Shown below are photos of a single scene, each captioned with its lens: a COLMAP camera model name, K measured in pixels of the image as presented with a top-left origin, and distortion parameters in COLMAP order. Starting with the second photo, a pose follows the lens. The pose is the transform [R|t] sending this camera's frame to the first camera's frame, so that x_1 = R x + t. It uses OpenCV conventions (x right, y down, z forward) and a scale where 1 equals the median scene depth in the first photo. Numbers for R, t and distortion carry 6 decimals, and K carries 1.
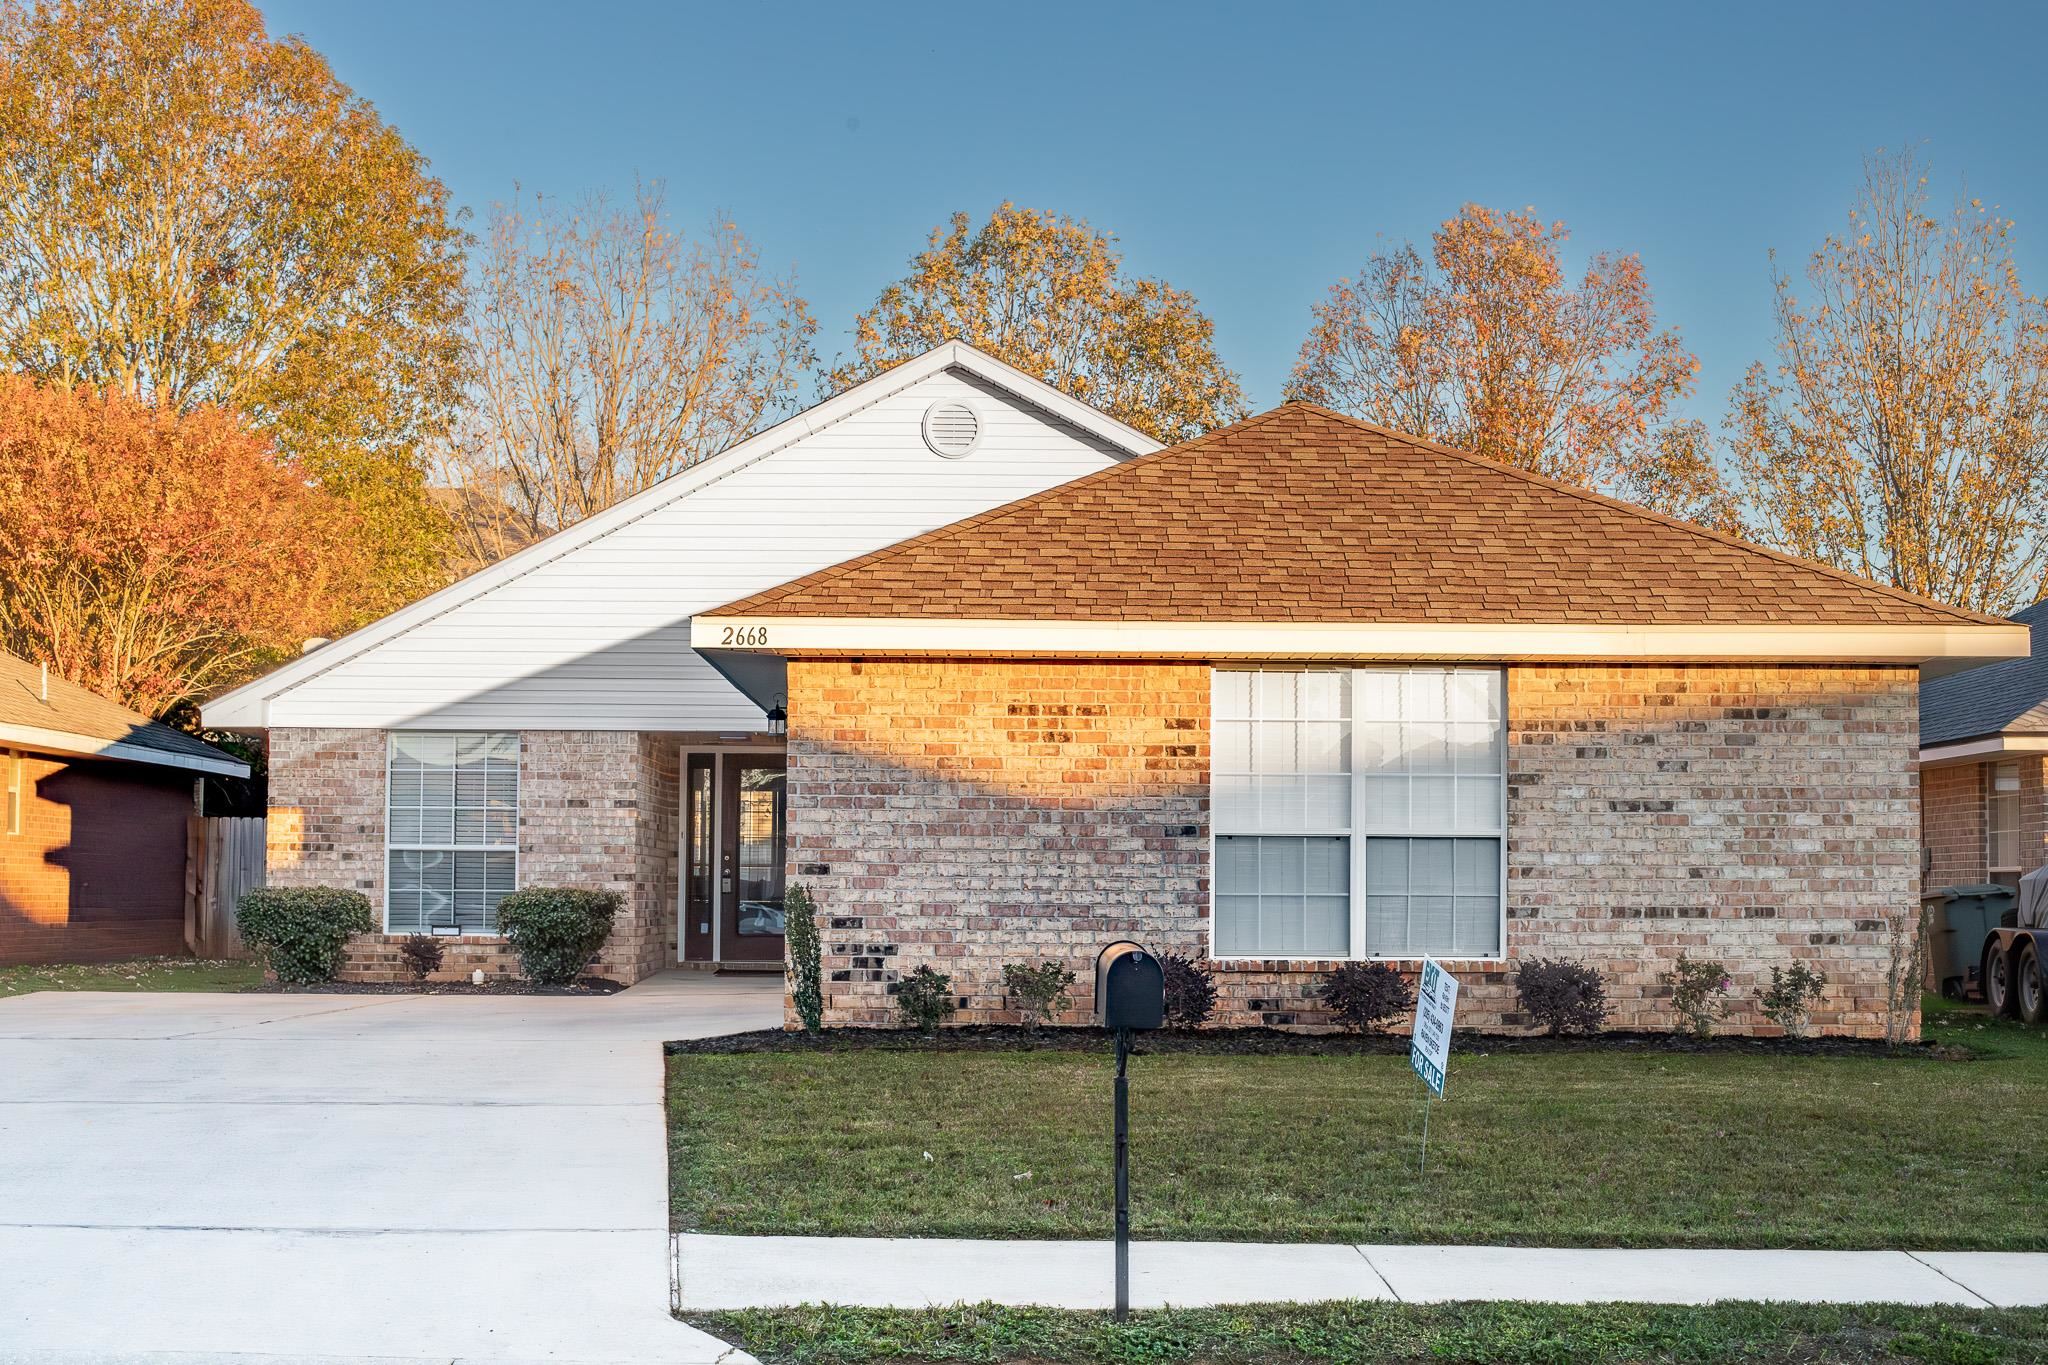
lens RADIAL K [[2931.9, 0, 1026.0], [0, 2931.9, 683.1], [0, 0, 1]] dist [-0.106969, 0.000000]
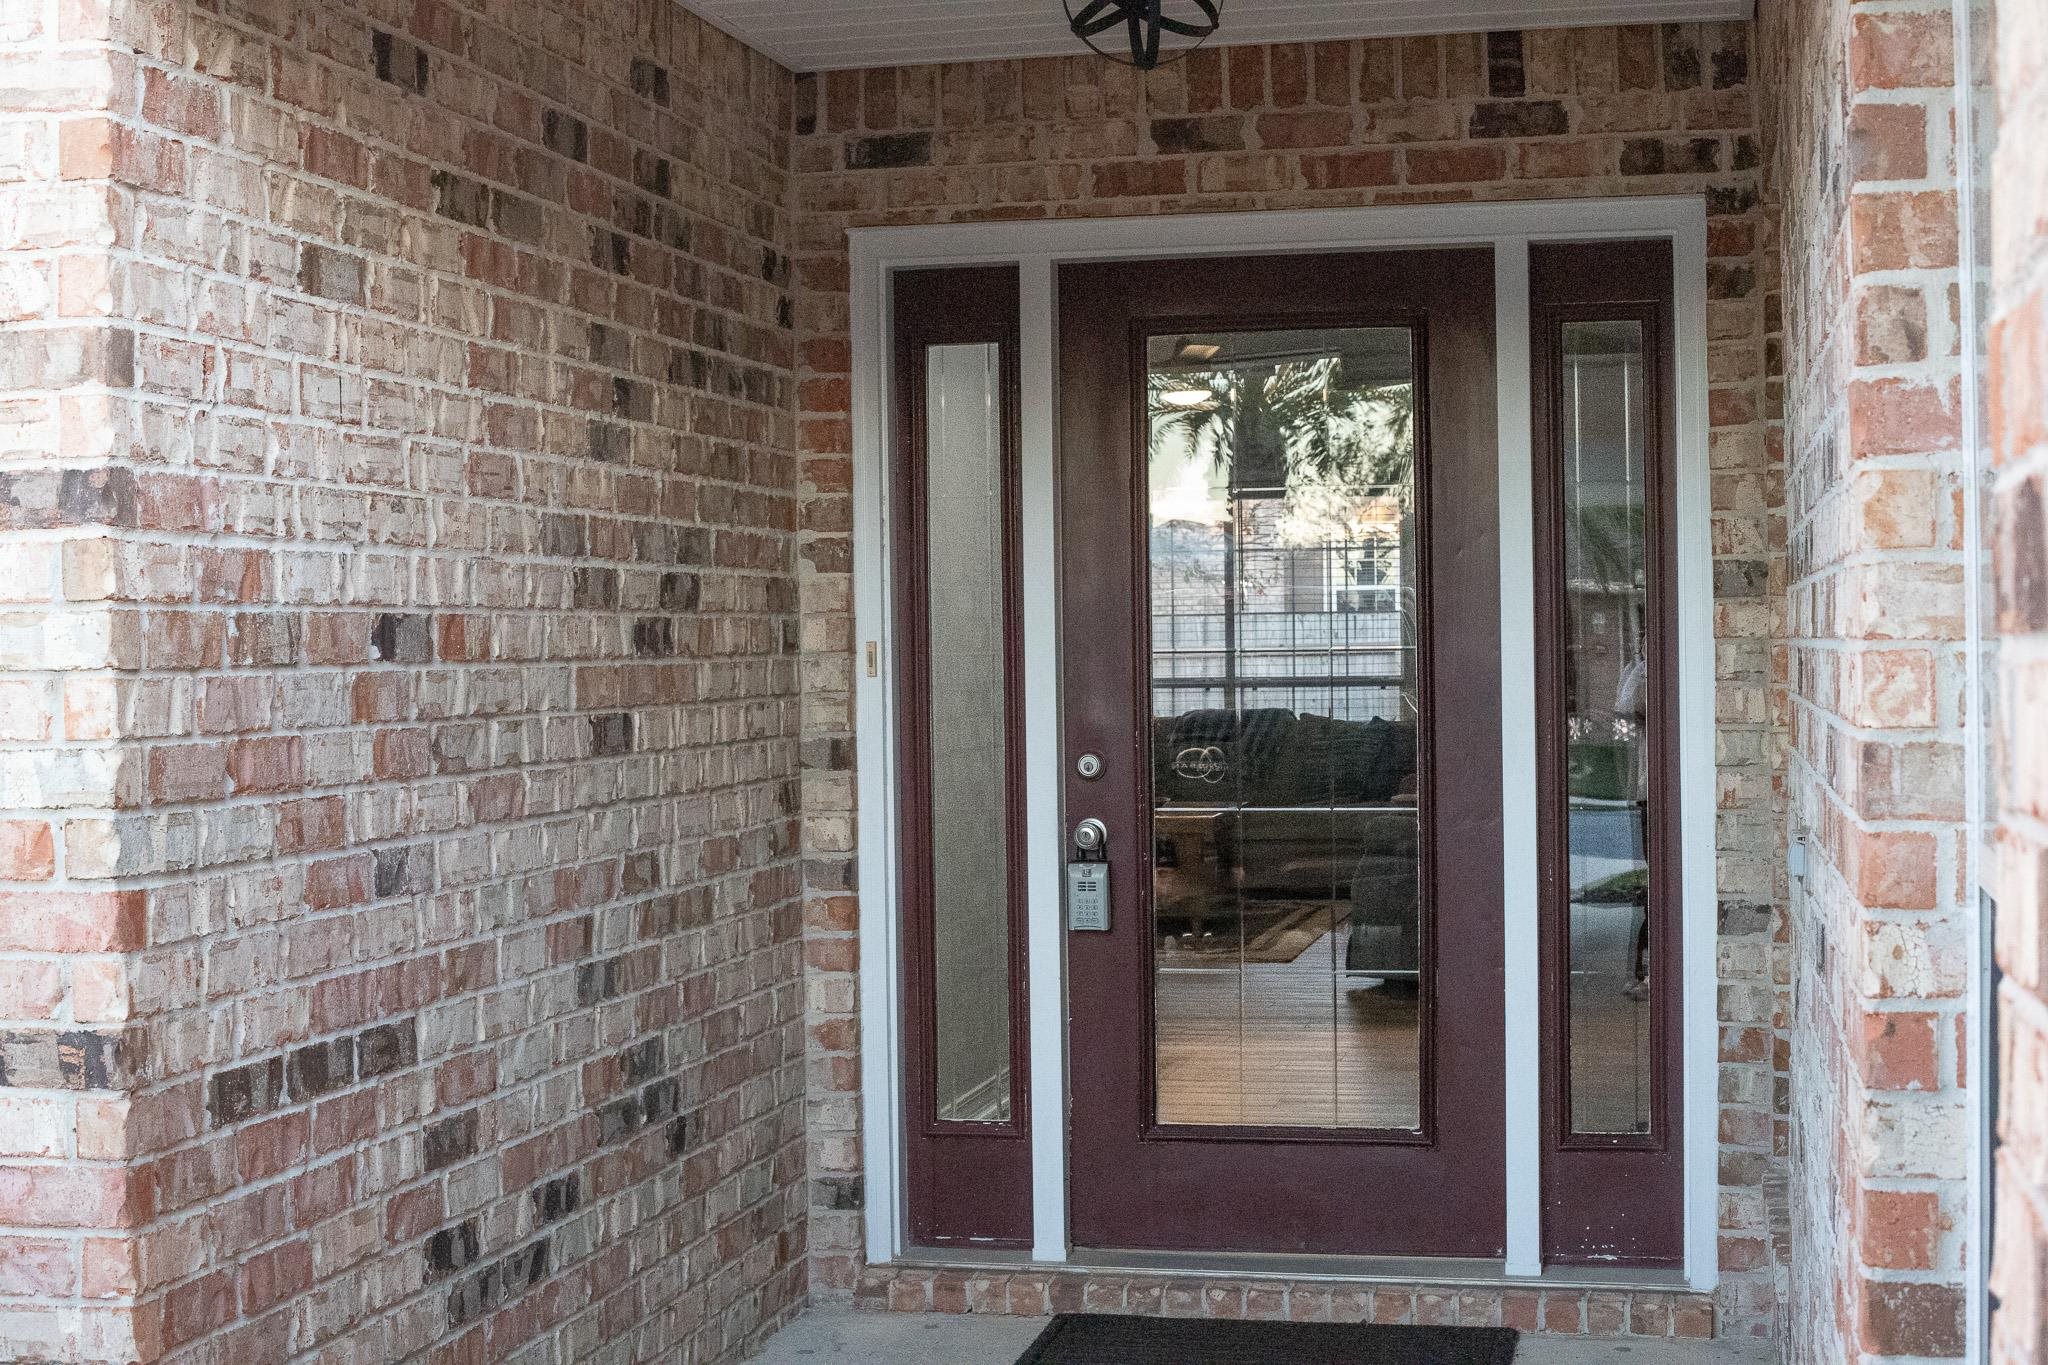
lens RADIAL K [[2931.9, 0, 1022.0], [0, 2931.9, 684.8], [0, 0, 1]] dist [-0.106969, 0.000000]
pose [[0.968126, -0.017646, -0.249840, -0.090417], [0.039960, 0.995620, 0.084525, 0.060278], [0.247254, -0.091815, 0.964591, 1.325504]]
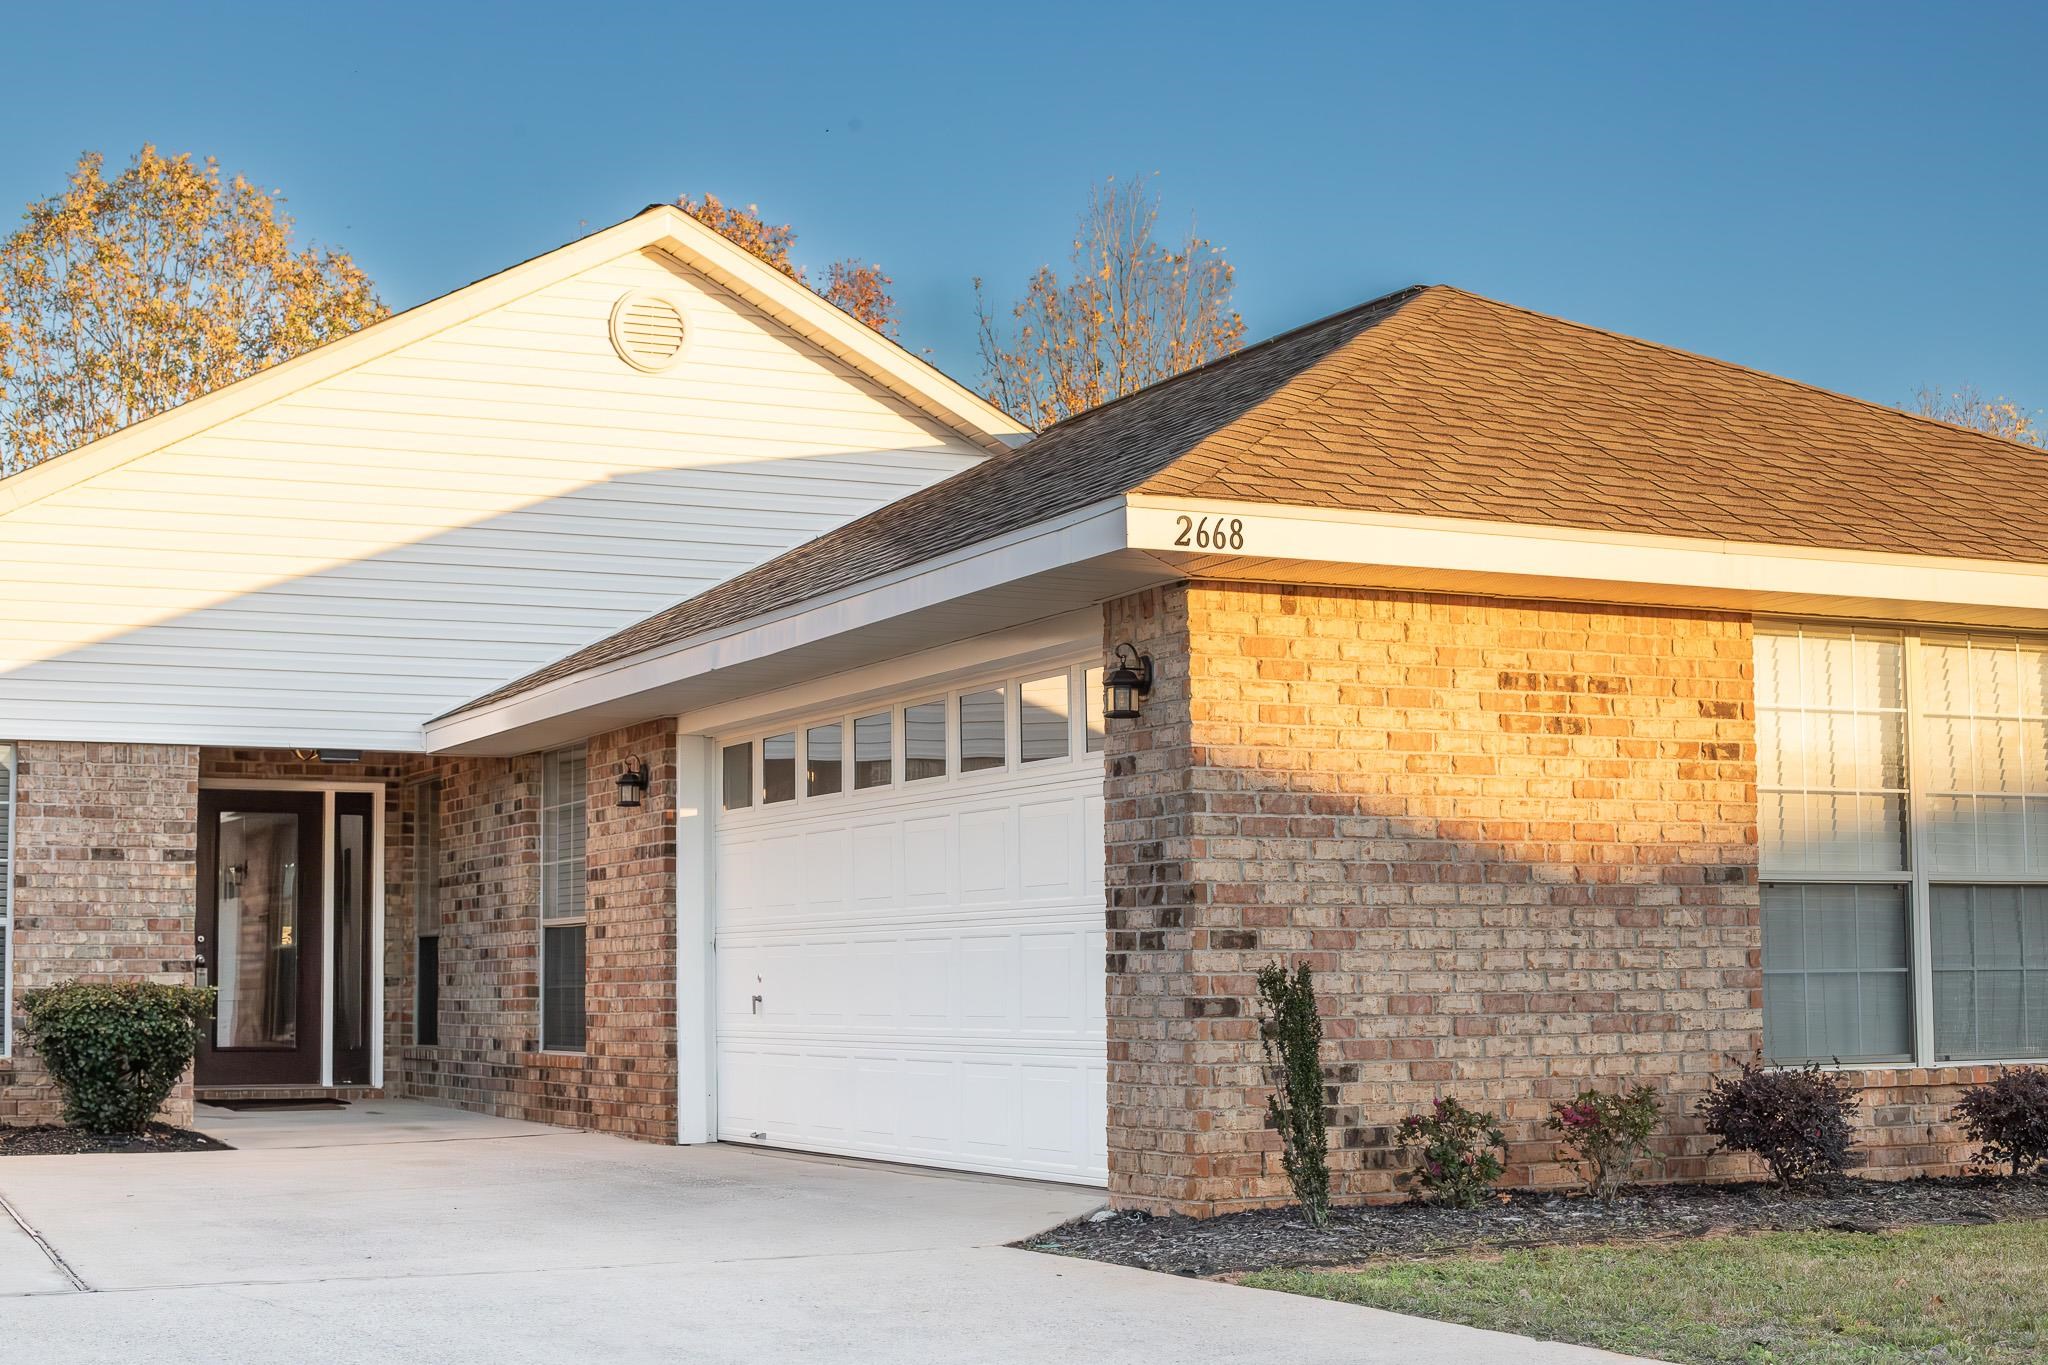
lens RADIAL K [[2931.9, 0, 1020.9], [0, 2931.9, 683.1], [0, 0, 1]] dist [-0.106969, 0.000000]
pose [[0.907999, 0.029366, 0.417943, -0.358052], [-0.016293, 0.999261, -0.034814, 0.032986], [-0.418656, 0.024801, 0.907806, 0.479799]]
